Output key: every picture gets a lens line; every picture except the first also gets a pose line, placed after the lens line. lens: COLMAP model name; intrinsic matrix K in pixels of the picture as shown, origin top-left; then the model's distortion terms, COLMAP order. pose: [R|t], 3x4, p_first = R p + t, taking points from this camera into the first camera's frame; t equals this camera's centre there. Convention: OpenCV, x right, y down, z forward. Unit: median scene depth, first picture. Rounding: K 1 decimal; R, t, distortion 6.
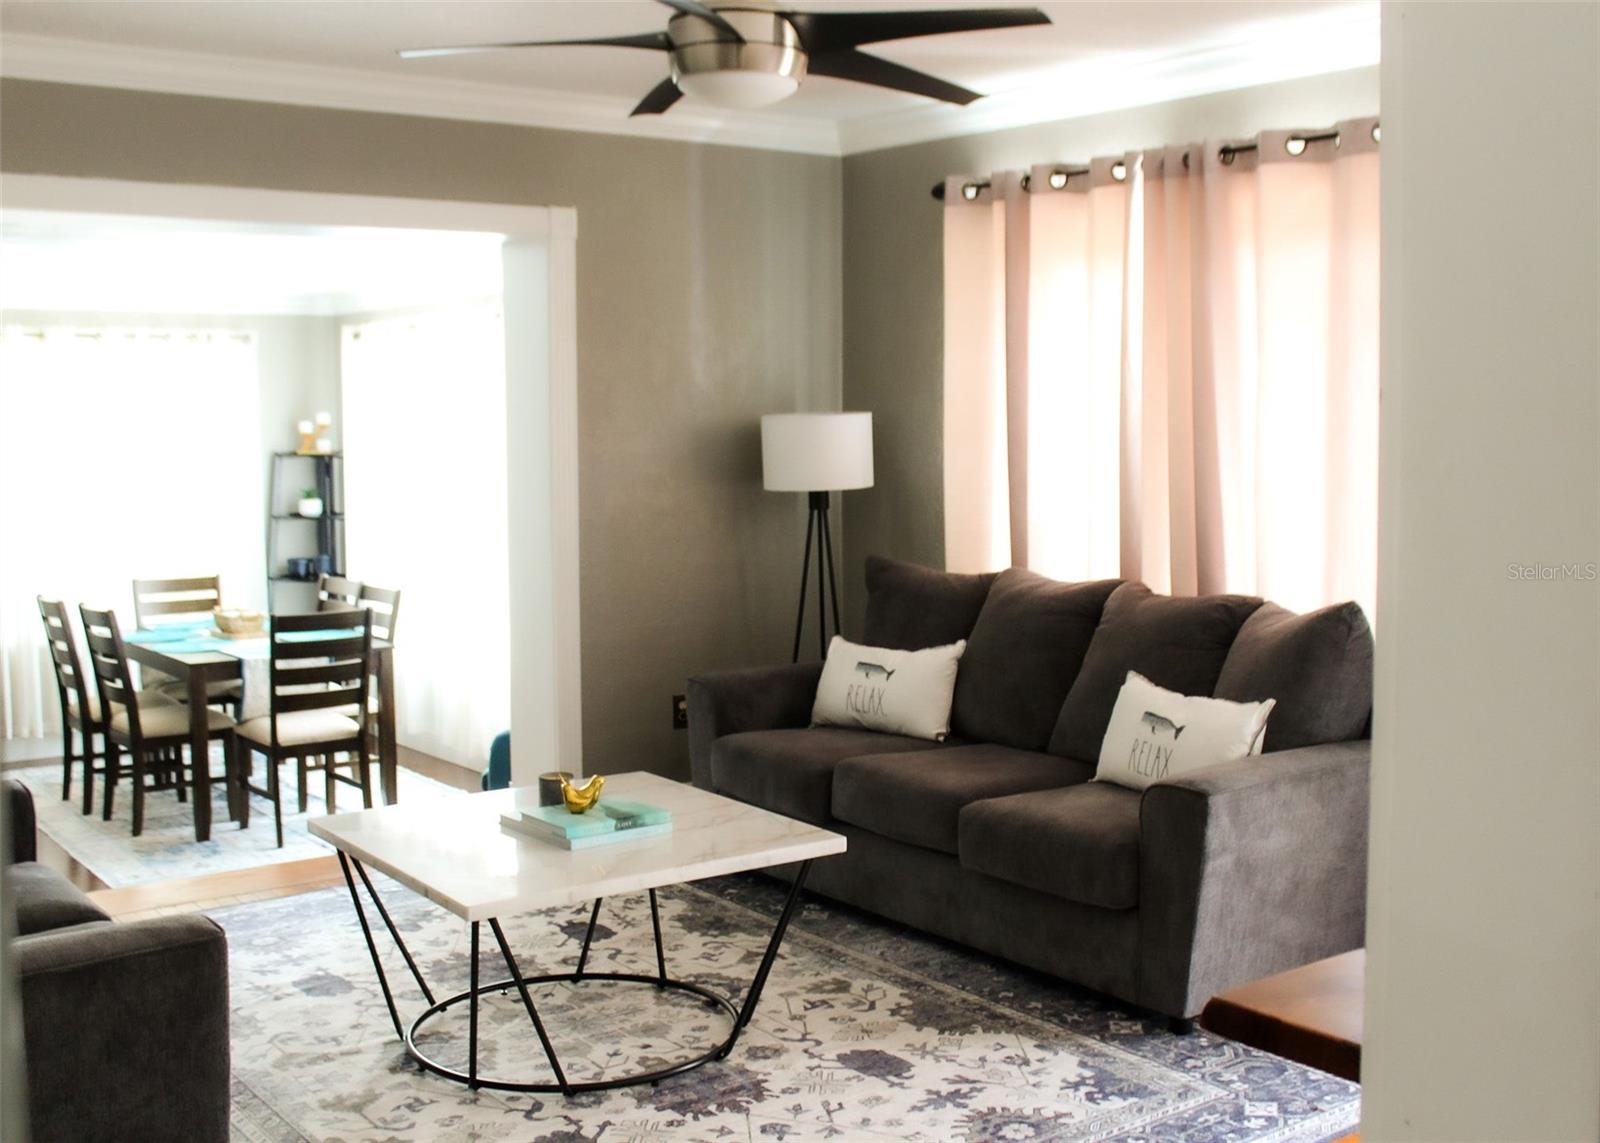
lens RADIAL K [[1761.6, 0, 834.5], [0, 1761.6, 570.6], [0, 0, 1]] dist [-0.122213, 0.137775]
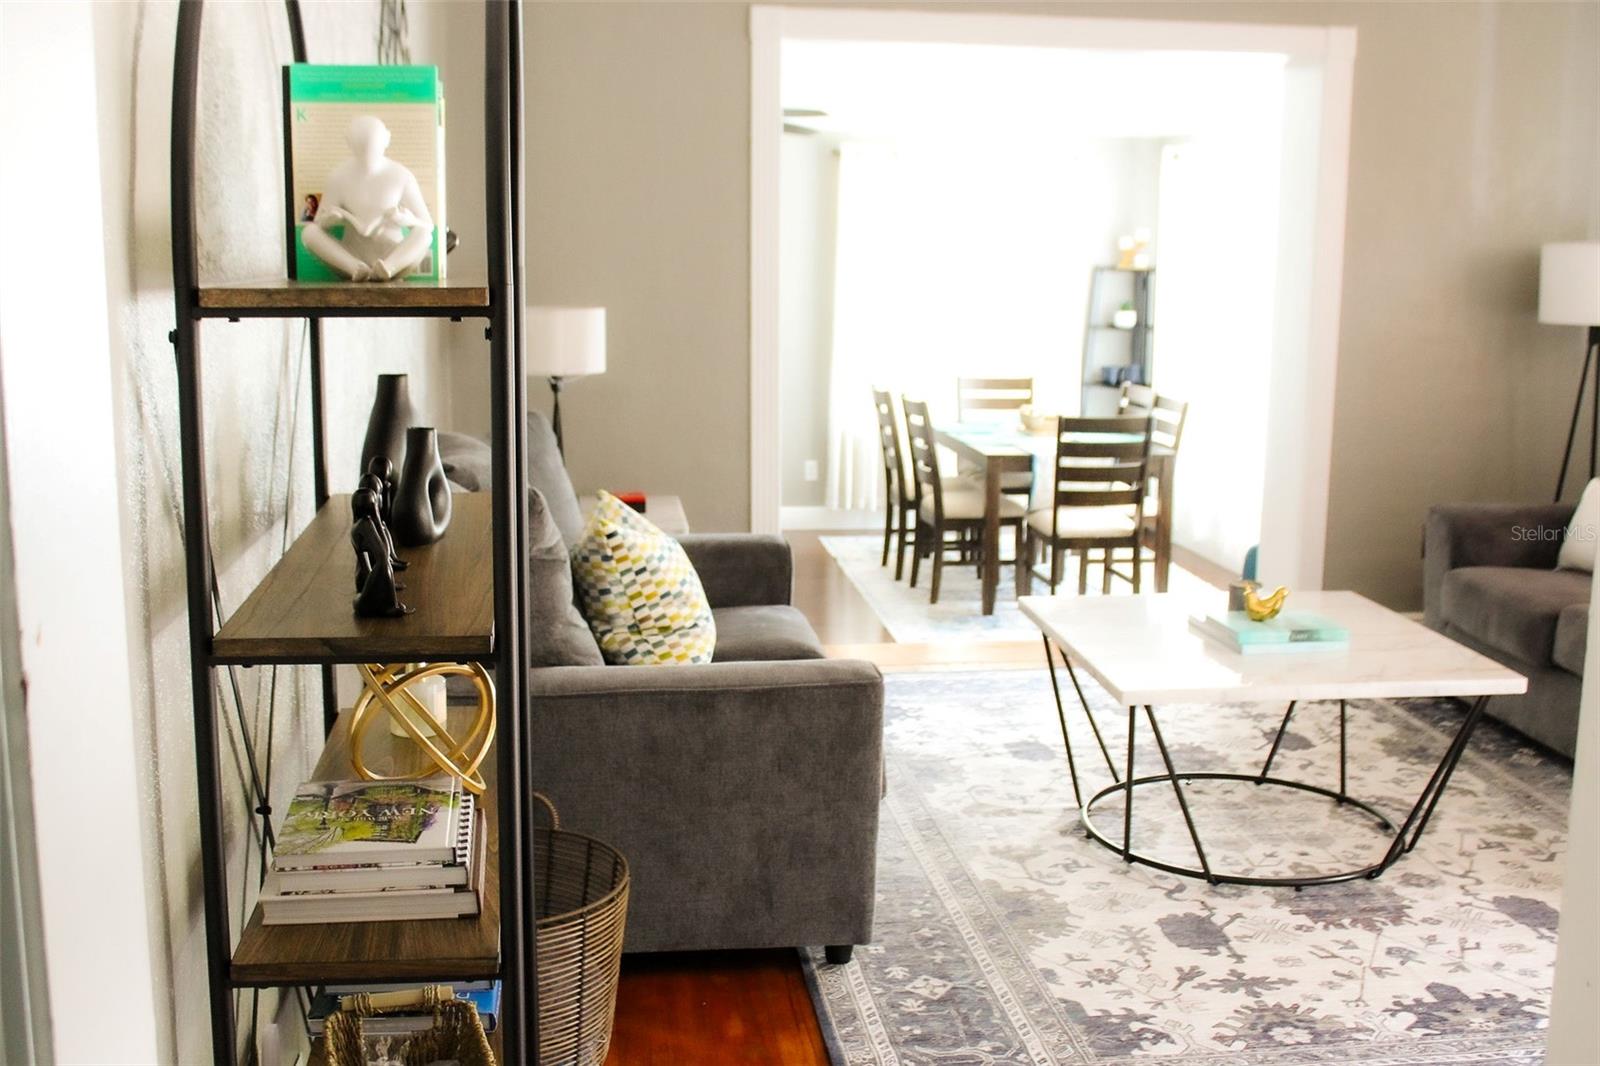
lens RADIAL K [[1697.4, 0, 800.0], [0, 1697.4, 533.0], [0, 0, 1]] dist [-0.122379, 0.143661]
pose [[0.868889, 0.102626, -0.484251, 0.082550], [-0.060856, 0.992998, 0.101249, 0.002174], [0.491251, -0.058504, 0.869051, 0.004642]]
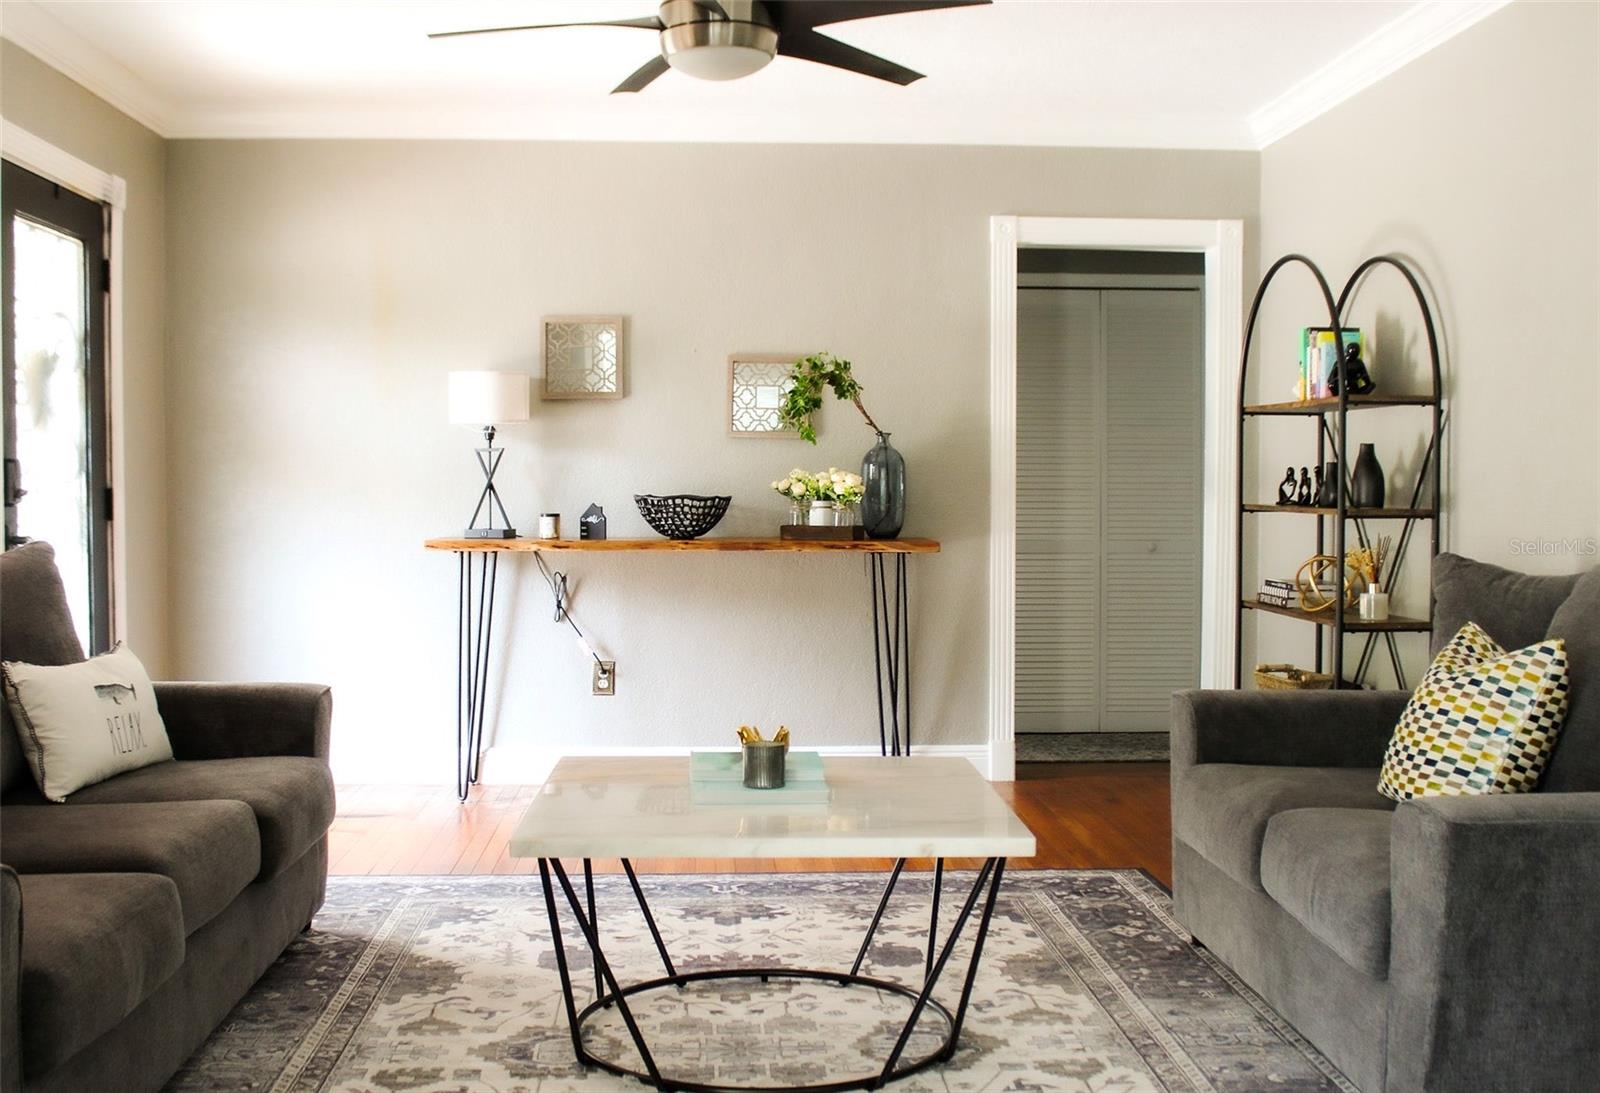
lens RADIAL K [[1741.9, 0, 800.0], [0, 1741.9, 546.5], [0, 0, 1]] dist [-0.074506, 0.001433]
pose [[-0.833031, -0.018449, 0.552919, -0.572915], [0.050222, 0.992795, 0.108792, -0.060911], [-0.550942, 0.118396, -0.826102, 1.509854]]
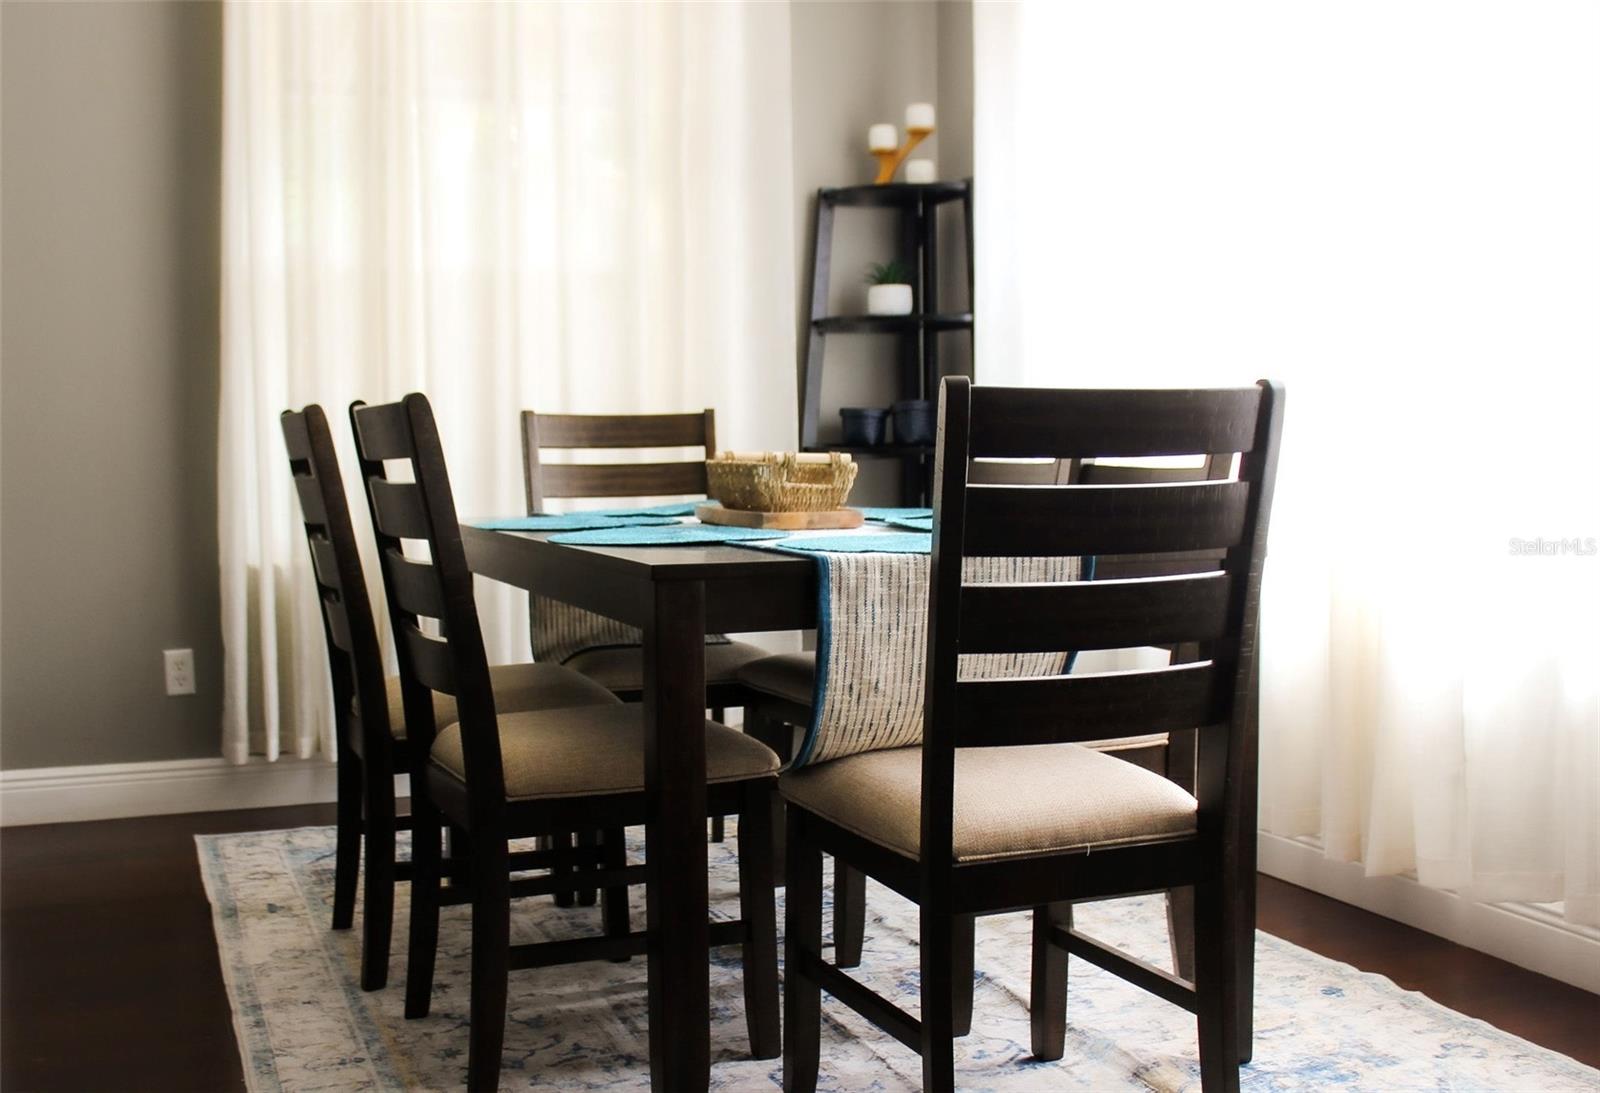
lens RADIAL K [[1741.9, 0, 800.0], [0, 1741.9, 546.5], [0, 0, 1]] dist [-0.074506, 0.001433]
pose [[0.966846, 0.016427, -0.254833, -0.433873], [-0.021894, 0.999587, -0.018634, 0.088759], [0.254421, 0.023596, 0.966806, 1.147391]]
